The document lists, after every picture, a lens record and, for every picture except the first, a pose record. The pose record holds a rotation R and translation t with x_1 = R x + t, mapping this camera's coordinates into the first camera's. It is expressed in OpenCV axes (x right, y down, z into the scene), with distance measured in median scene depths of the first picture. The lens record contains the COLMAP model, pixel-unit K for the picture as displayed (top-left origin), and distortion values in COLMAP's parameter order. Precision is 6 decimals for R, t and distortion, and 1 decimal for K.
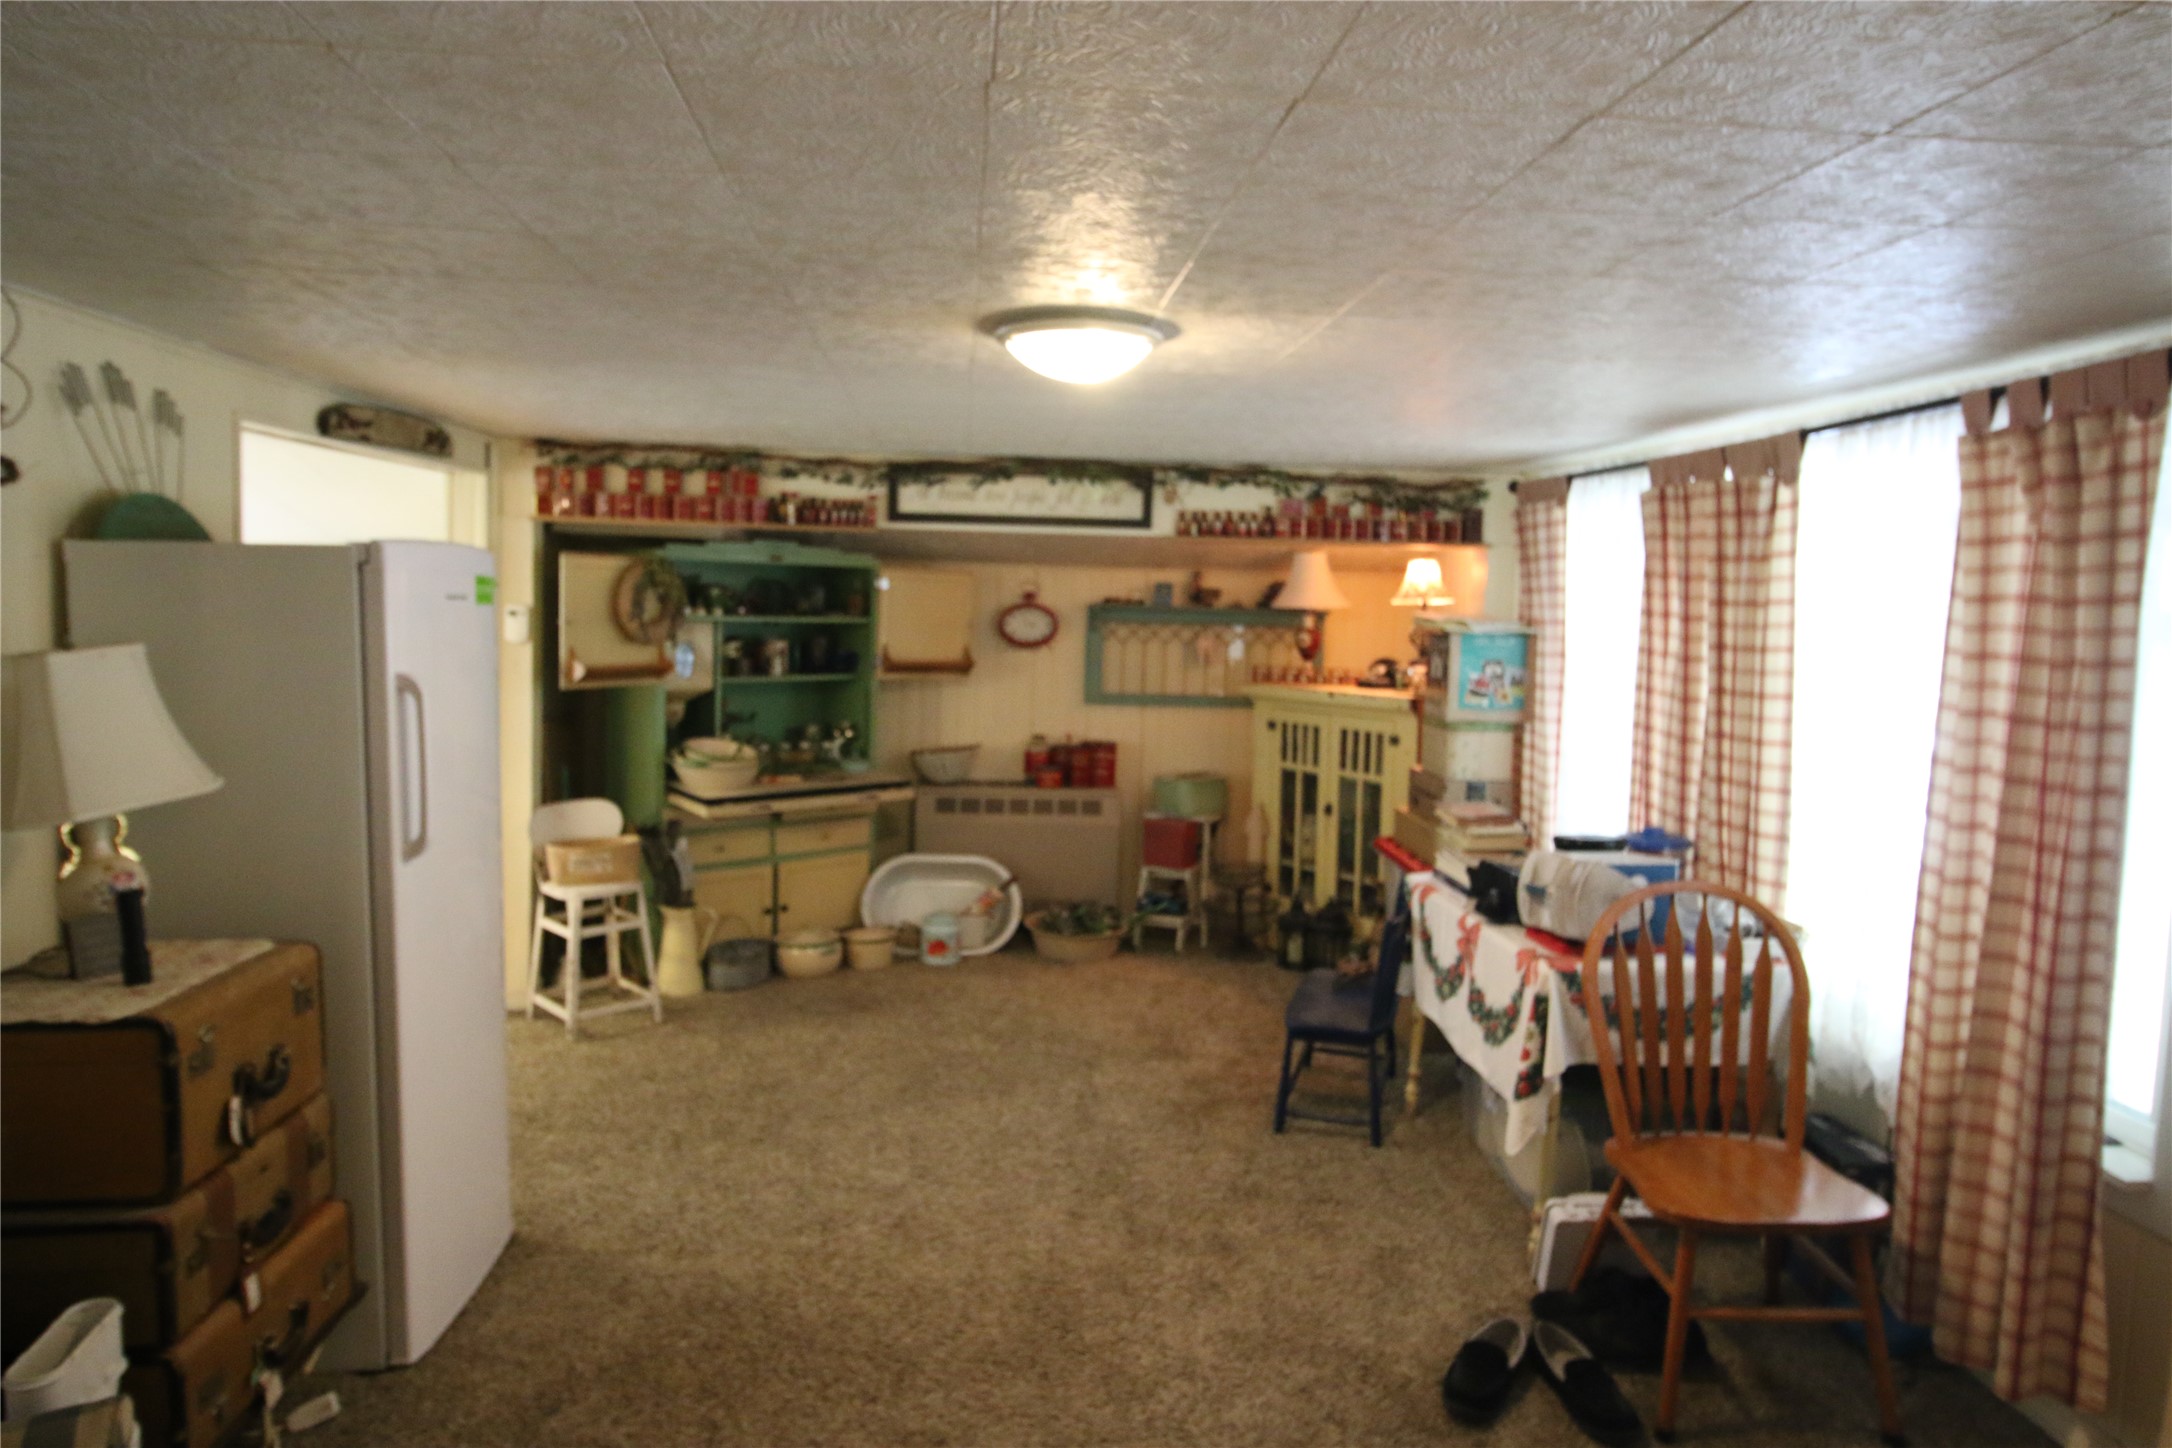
lens RADIAL K [[1356.2, 0, 1088.5], [0, 1356.2, 726.1], [0, 0, 1]] dist [0.003433, 0.001218]
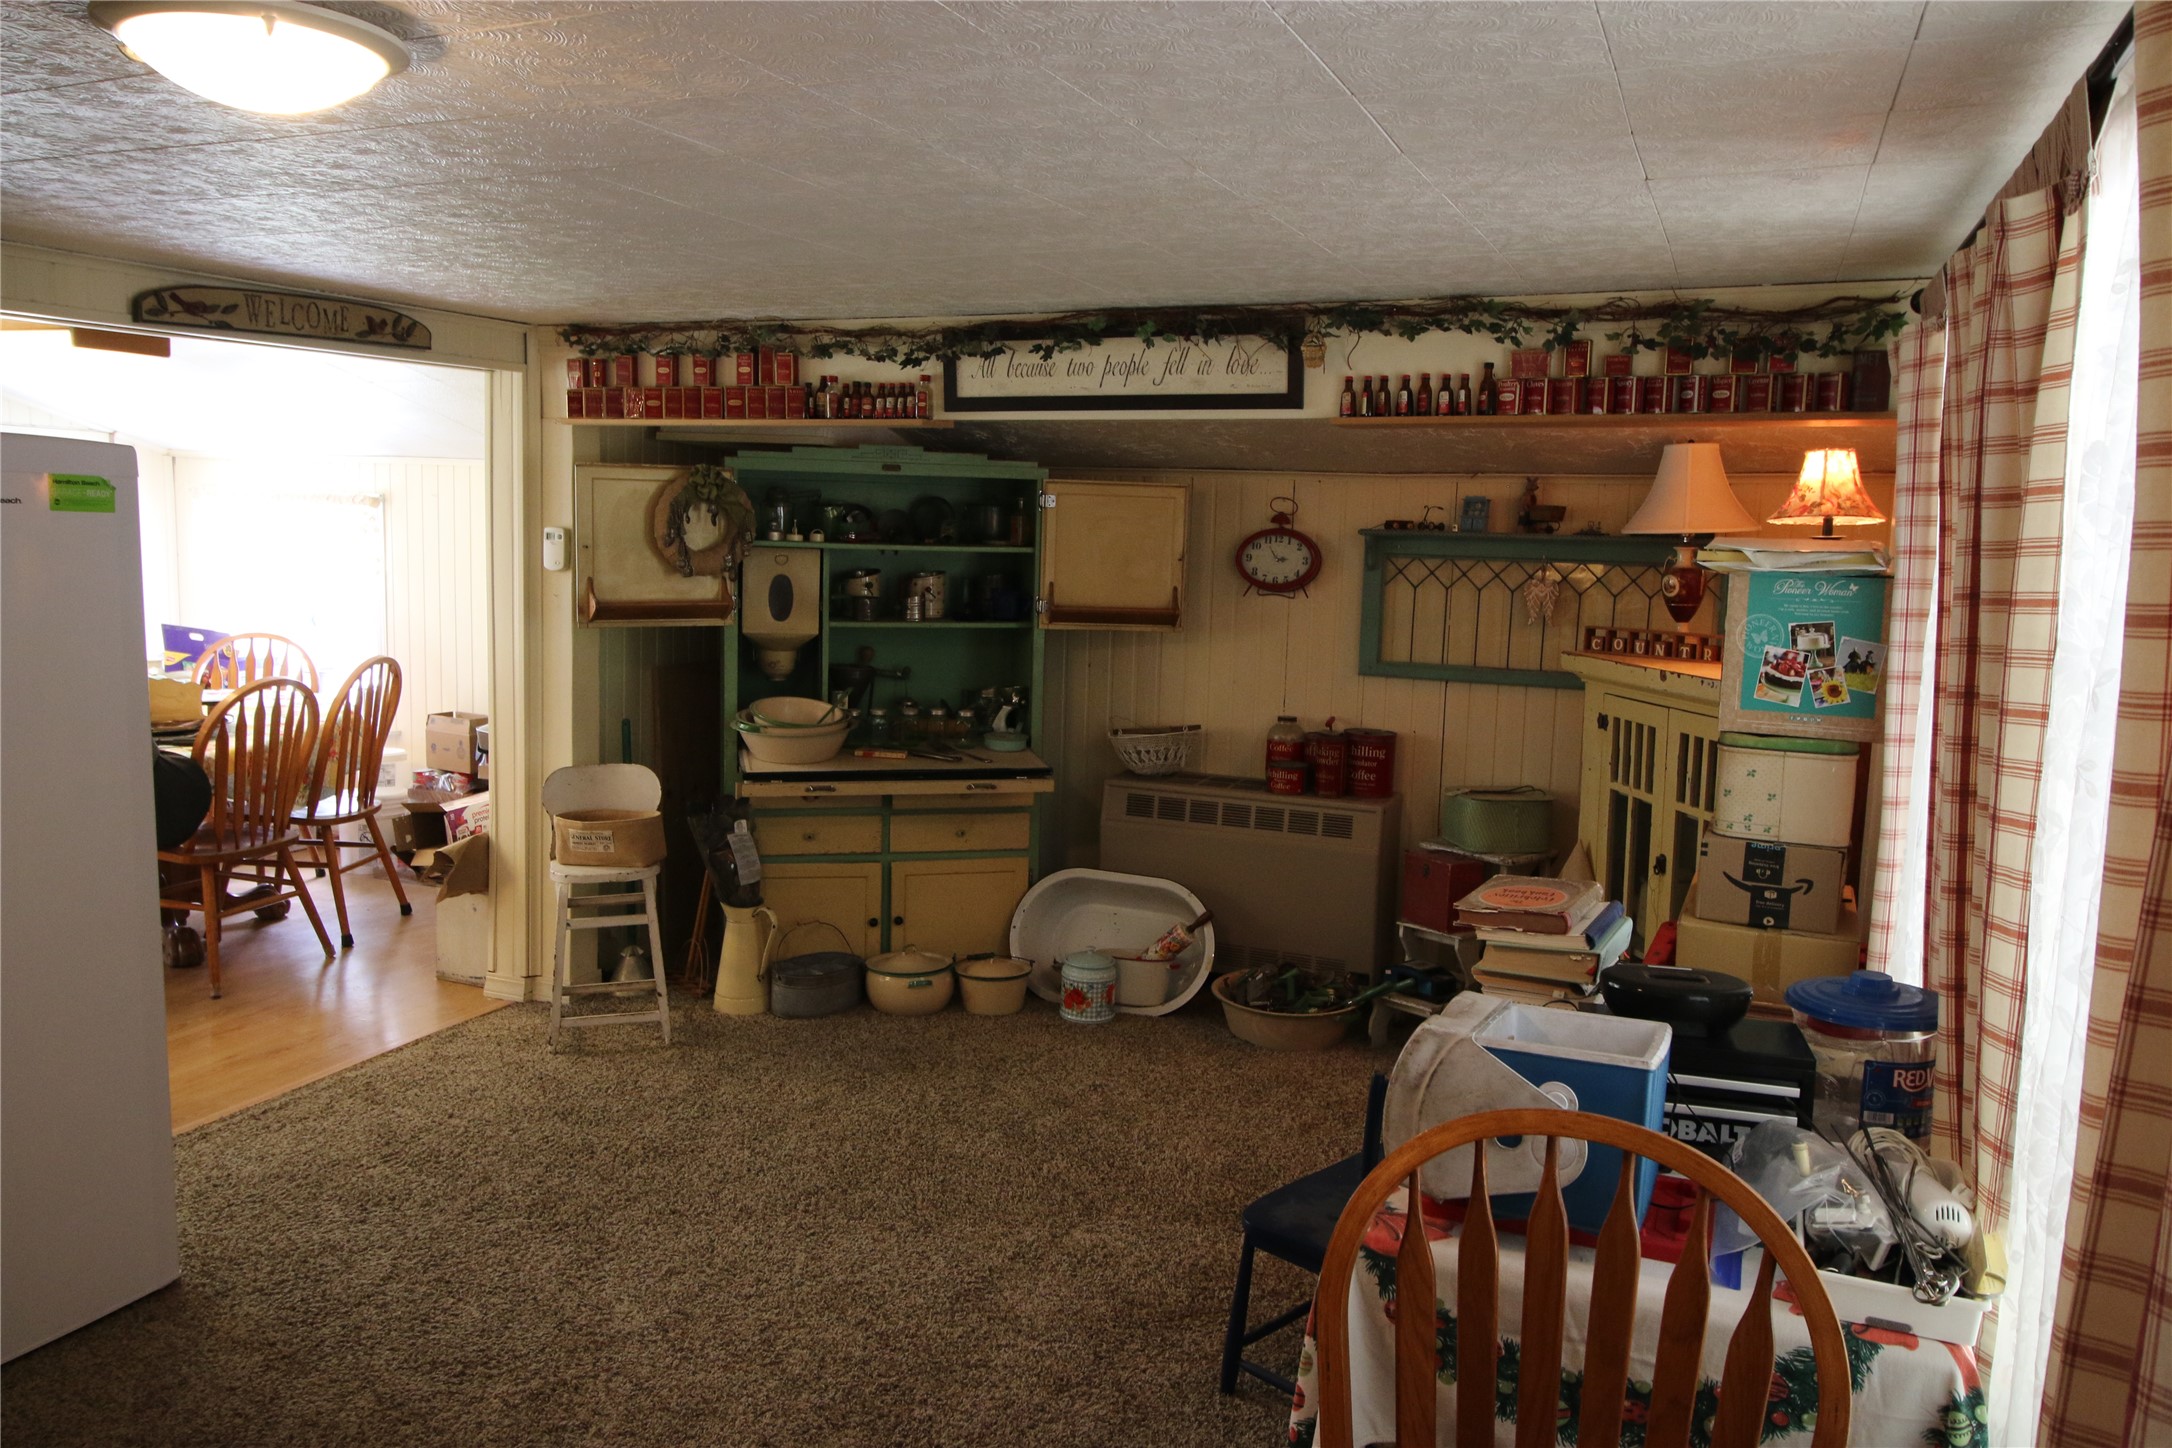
lens RADIAL K [[1583.4, 0, 1081.5], [0, 1583.4, 721.7], [0, 0, 1]] dist [0.006863, -0.010466]
pose [[0.872631, 0.057173, -0.485021, 0.321034], [-0.048053, 0.998356, 0.031229, -0.013533], [0.486010, -0.003944, 0.873945, 0.277224]]
